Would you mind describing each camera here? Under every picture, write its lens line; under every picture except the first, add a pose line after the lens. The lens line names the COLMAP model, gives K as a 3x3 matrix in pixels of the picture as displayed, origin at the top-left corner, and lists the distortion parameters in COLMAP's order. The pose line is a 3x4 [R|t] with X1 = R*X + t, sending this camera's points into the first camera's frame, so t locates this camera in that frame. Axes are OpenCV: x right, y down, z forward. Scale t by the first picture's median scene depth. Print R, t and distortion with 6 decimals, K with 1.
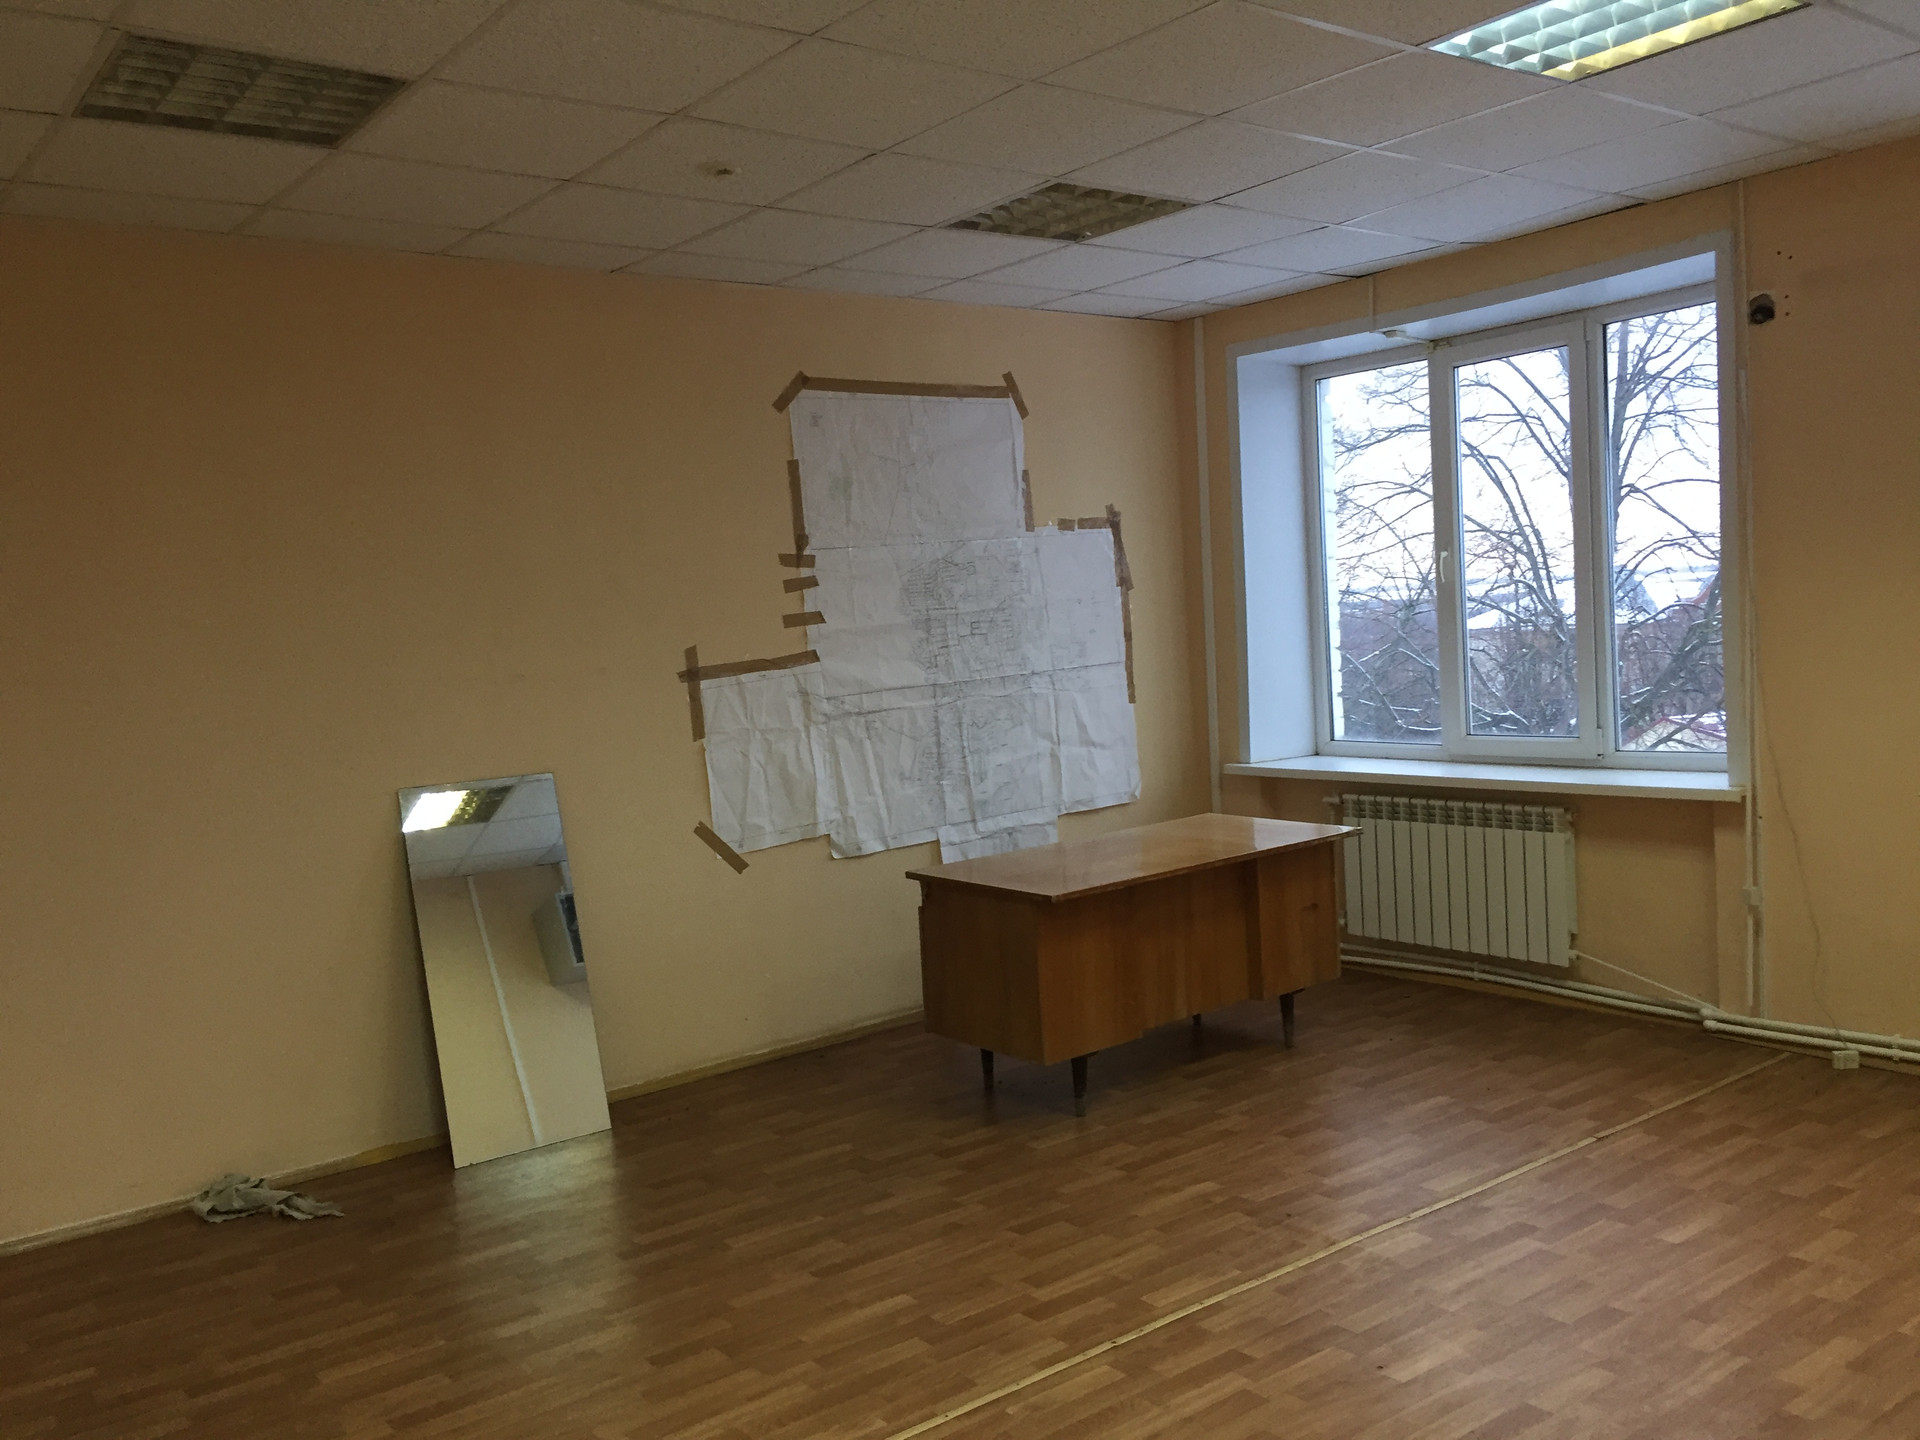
lens RADIAL K [[1640.7, 0, 996.6], [0, 1640.7, 687.0], [0, 0, 1]] dist [0.078368, -0.103688]
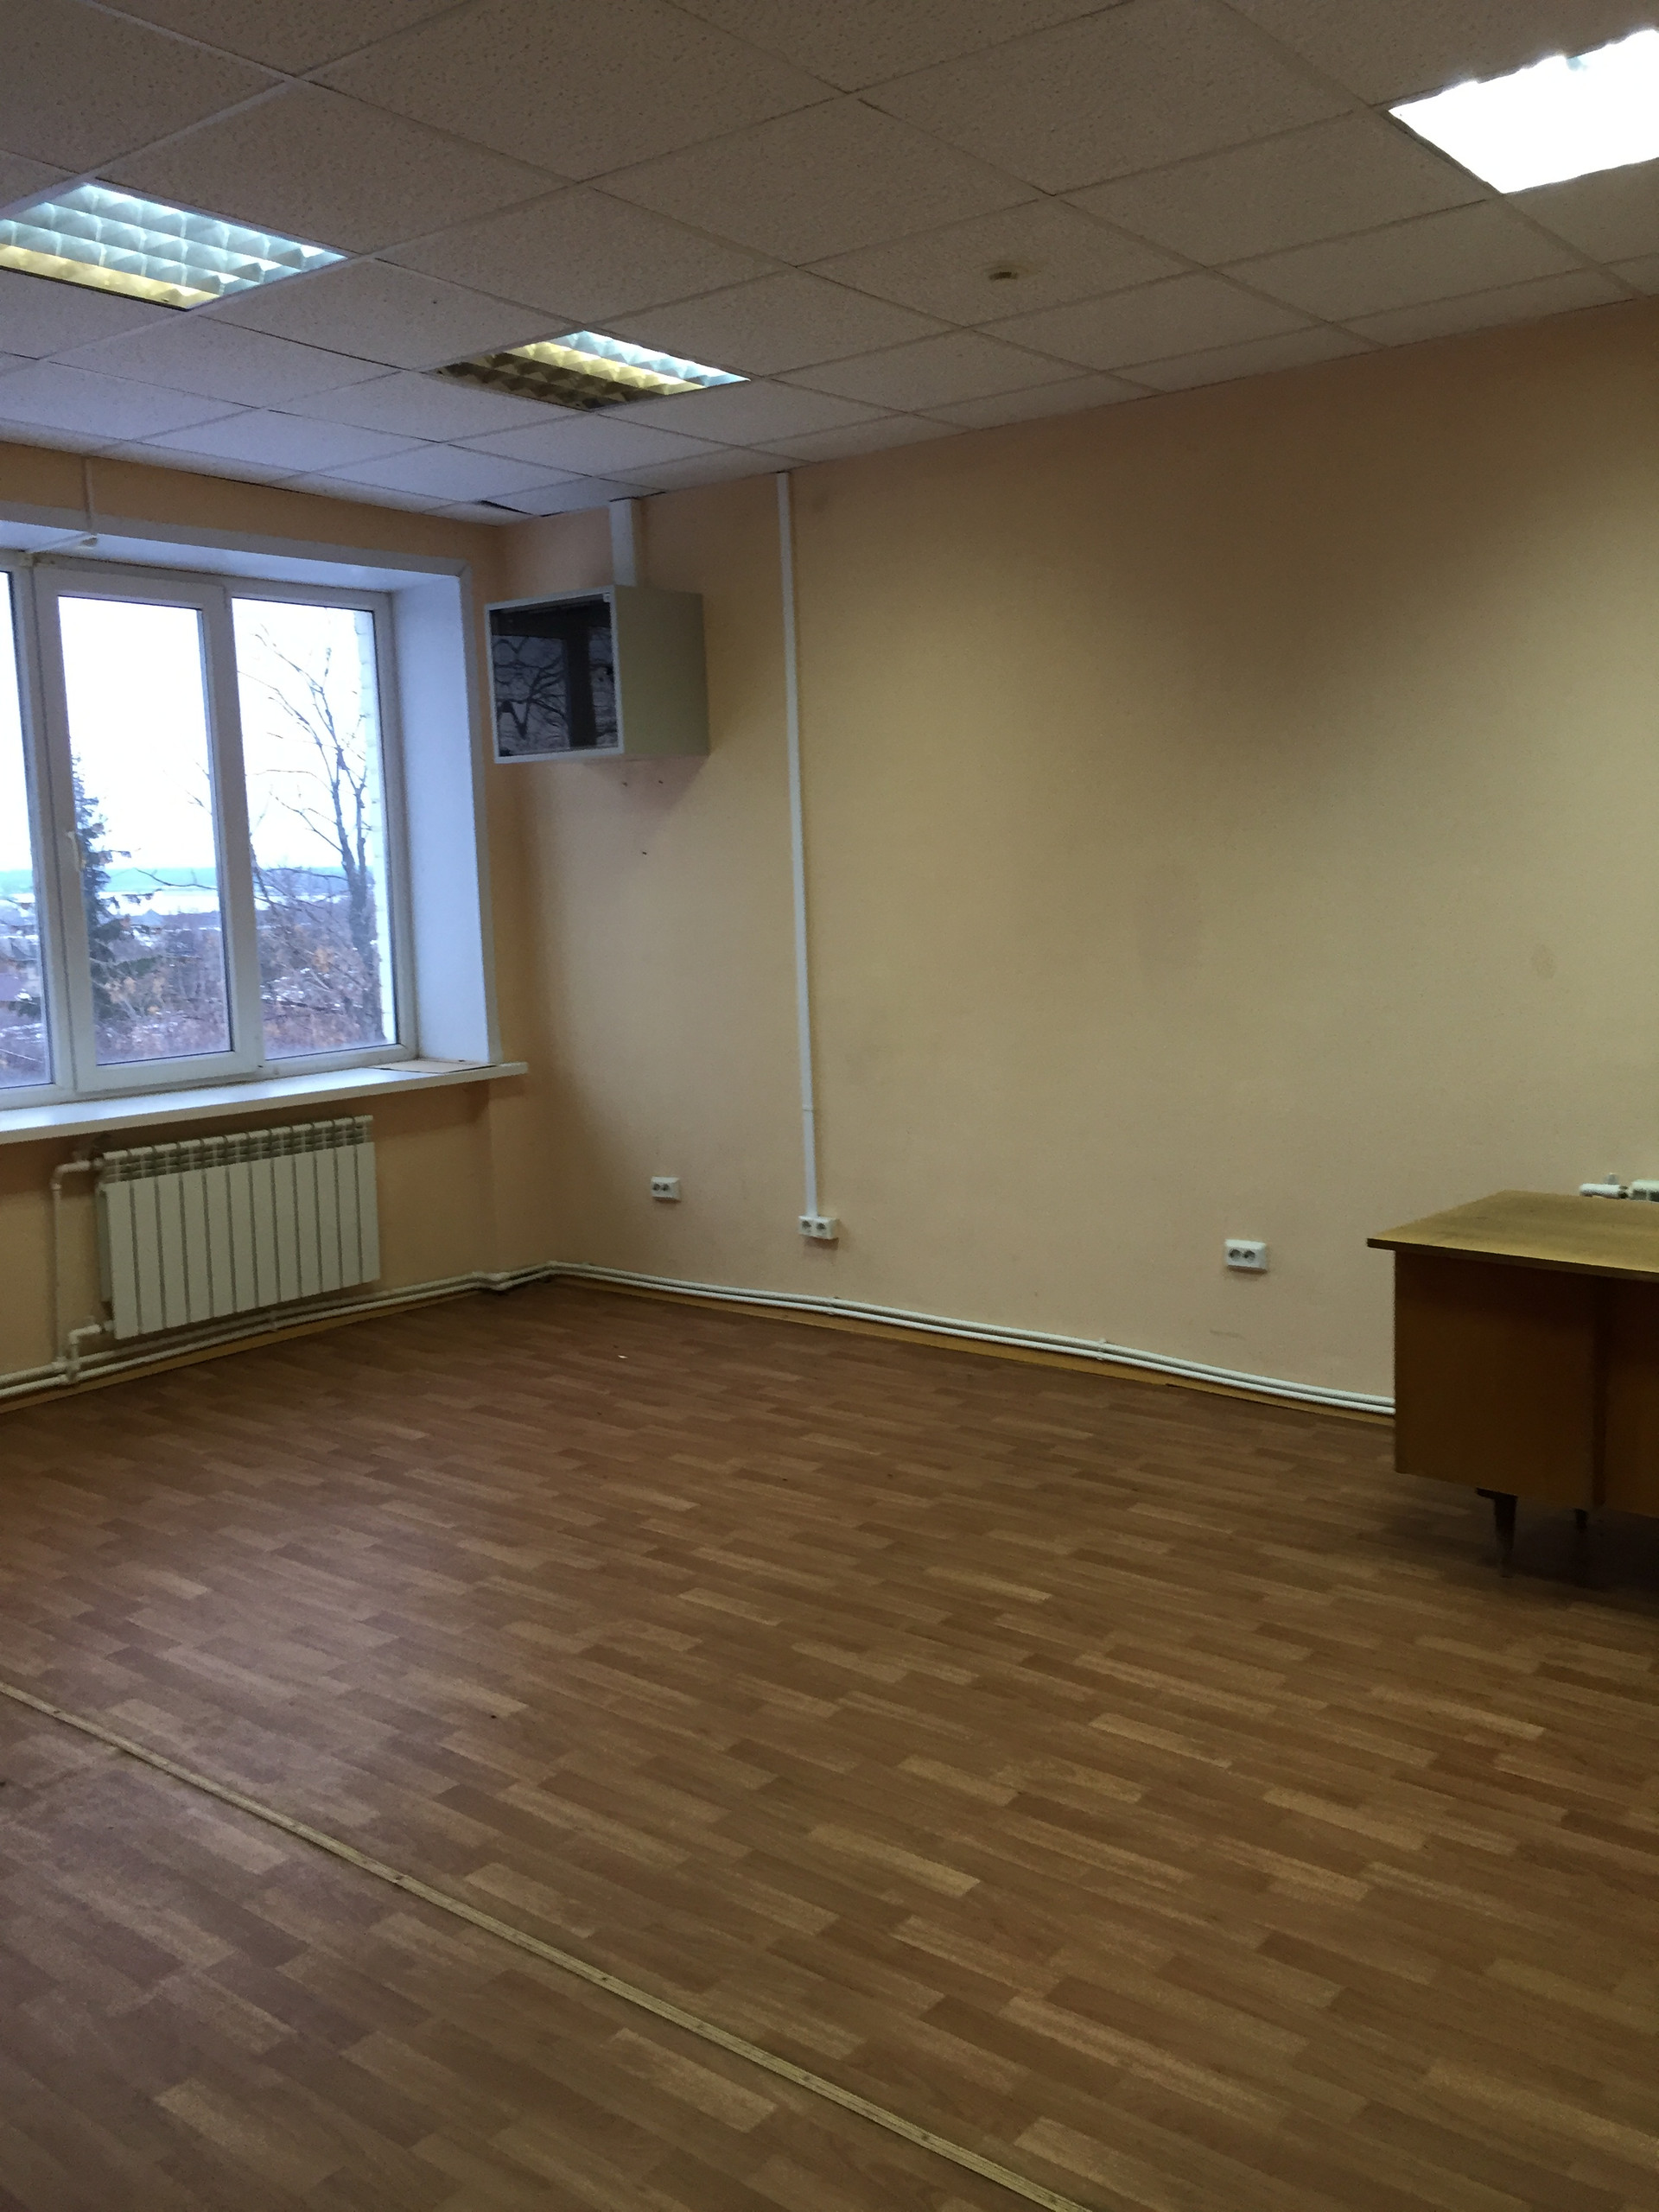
lens RADIAL K [[1890.2, 0, 821.4], [0, 1890.2, 1120.2], [0, 0, 1]] dist [0.078368, -0.103688]
pose [[-0.231465, -0.064082, 0.970730, -0.424532], [0.080160, 0.993179, 0.084678, 0.003486], [-0.969535, 0.097414, -0.224749, 0.534047]]
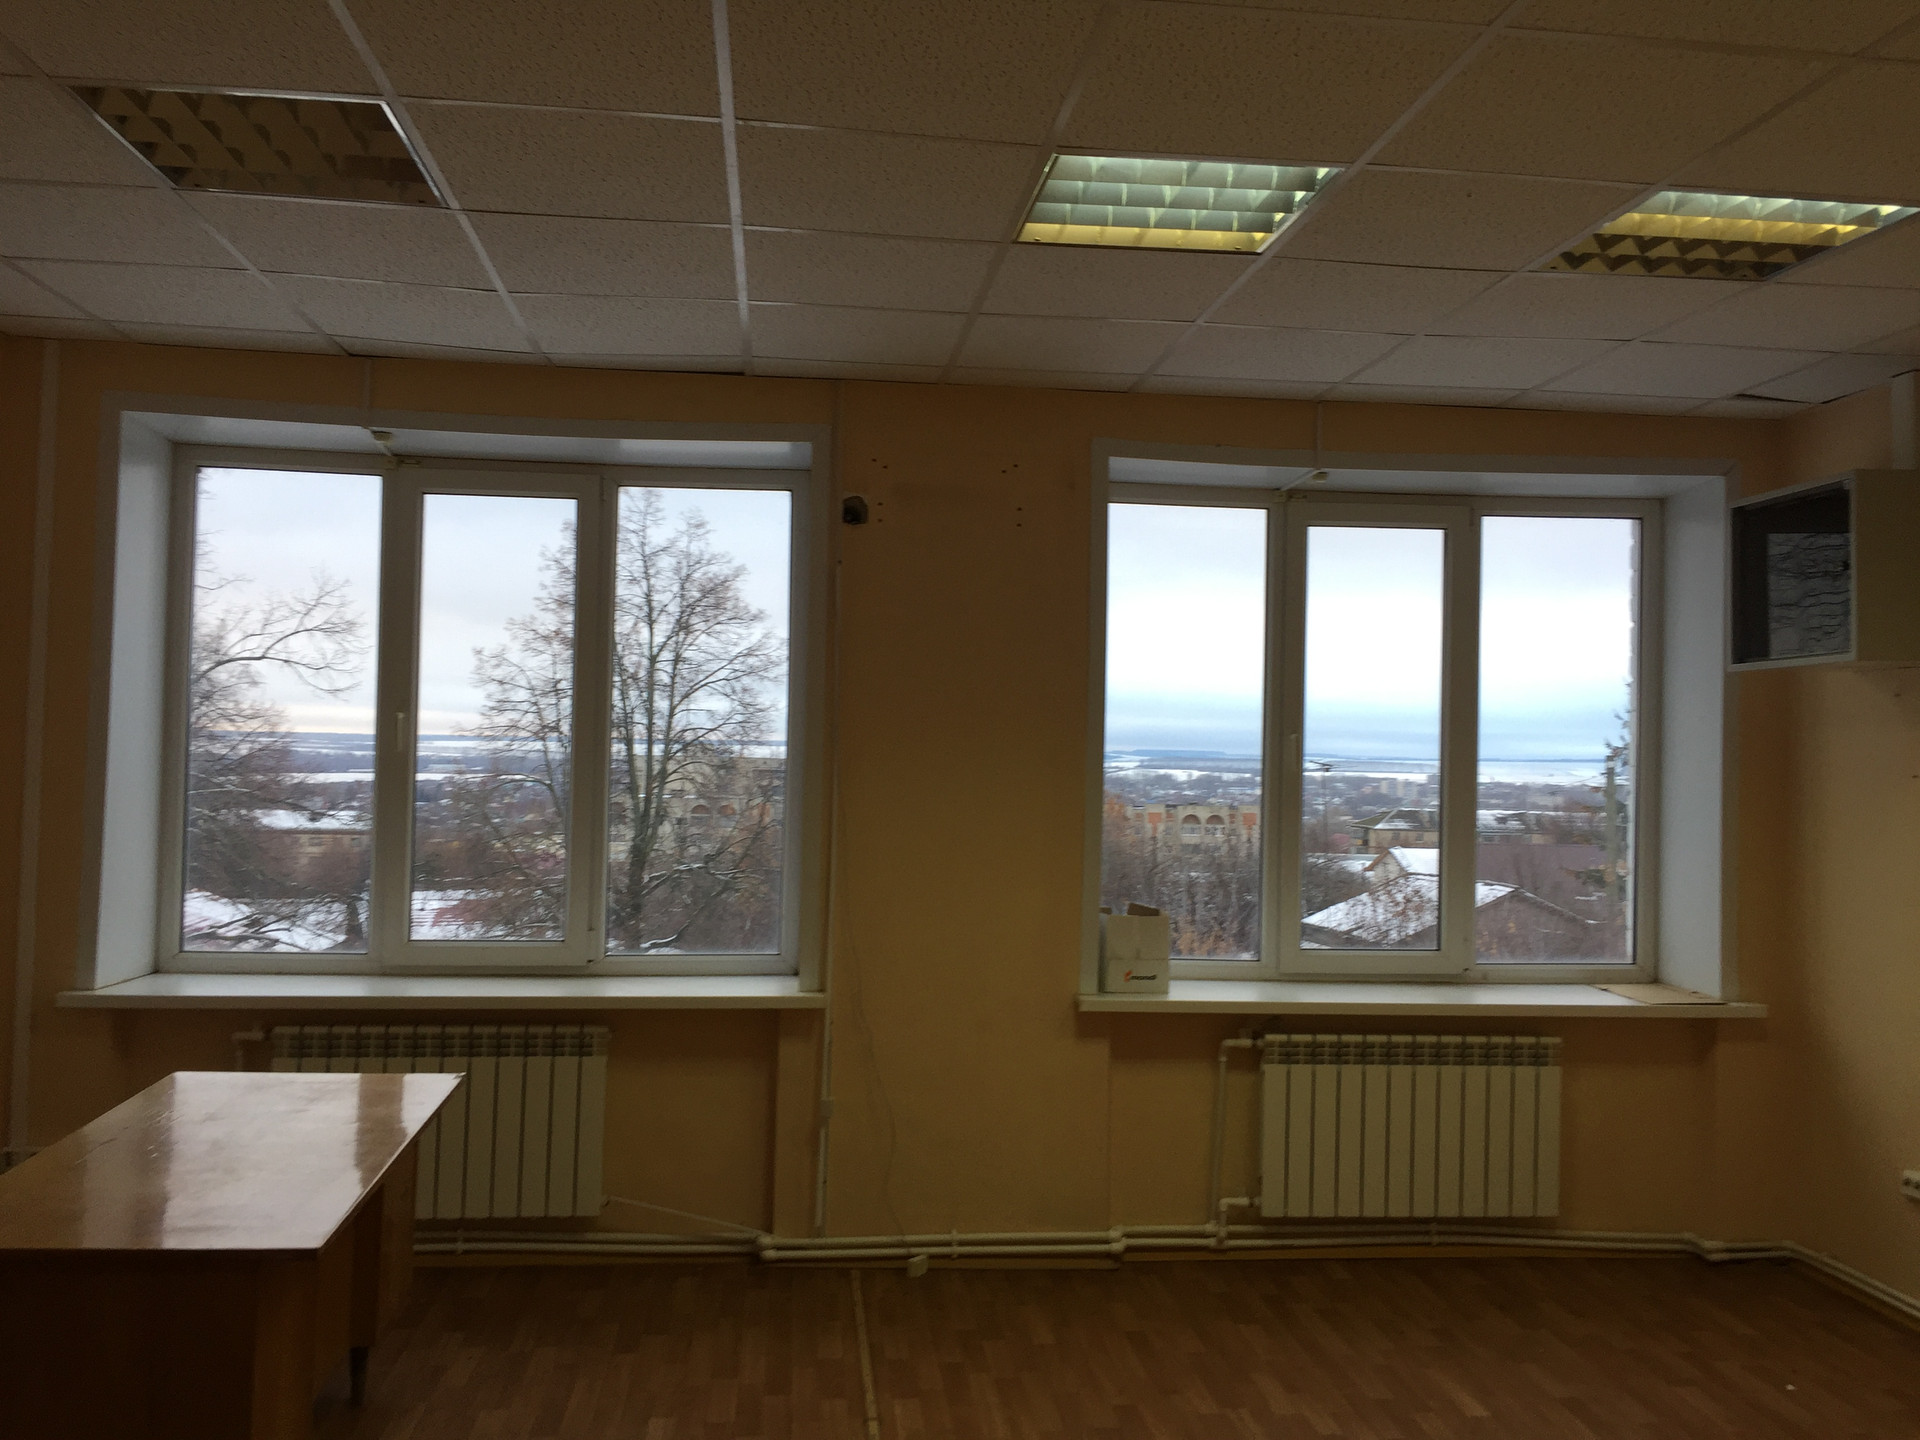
lens RADIAL K [[1640.7, 0, 953.5], [0, 1640.7, 708.5], [0, 0, 1]] dist [0.078368, -0.103688]
pose [[0.528613, 0.102520, 0.842649, -0.336254], [-0.015555, 0.993683, -0.111138, 0.001805], [-0.848720, 0.045642, 0.526869, 0.430554]]
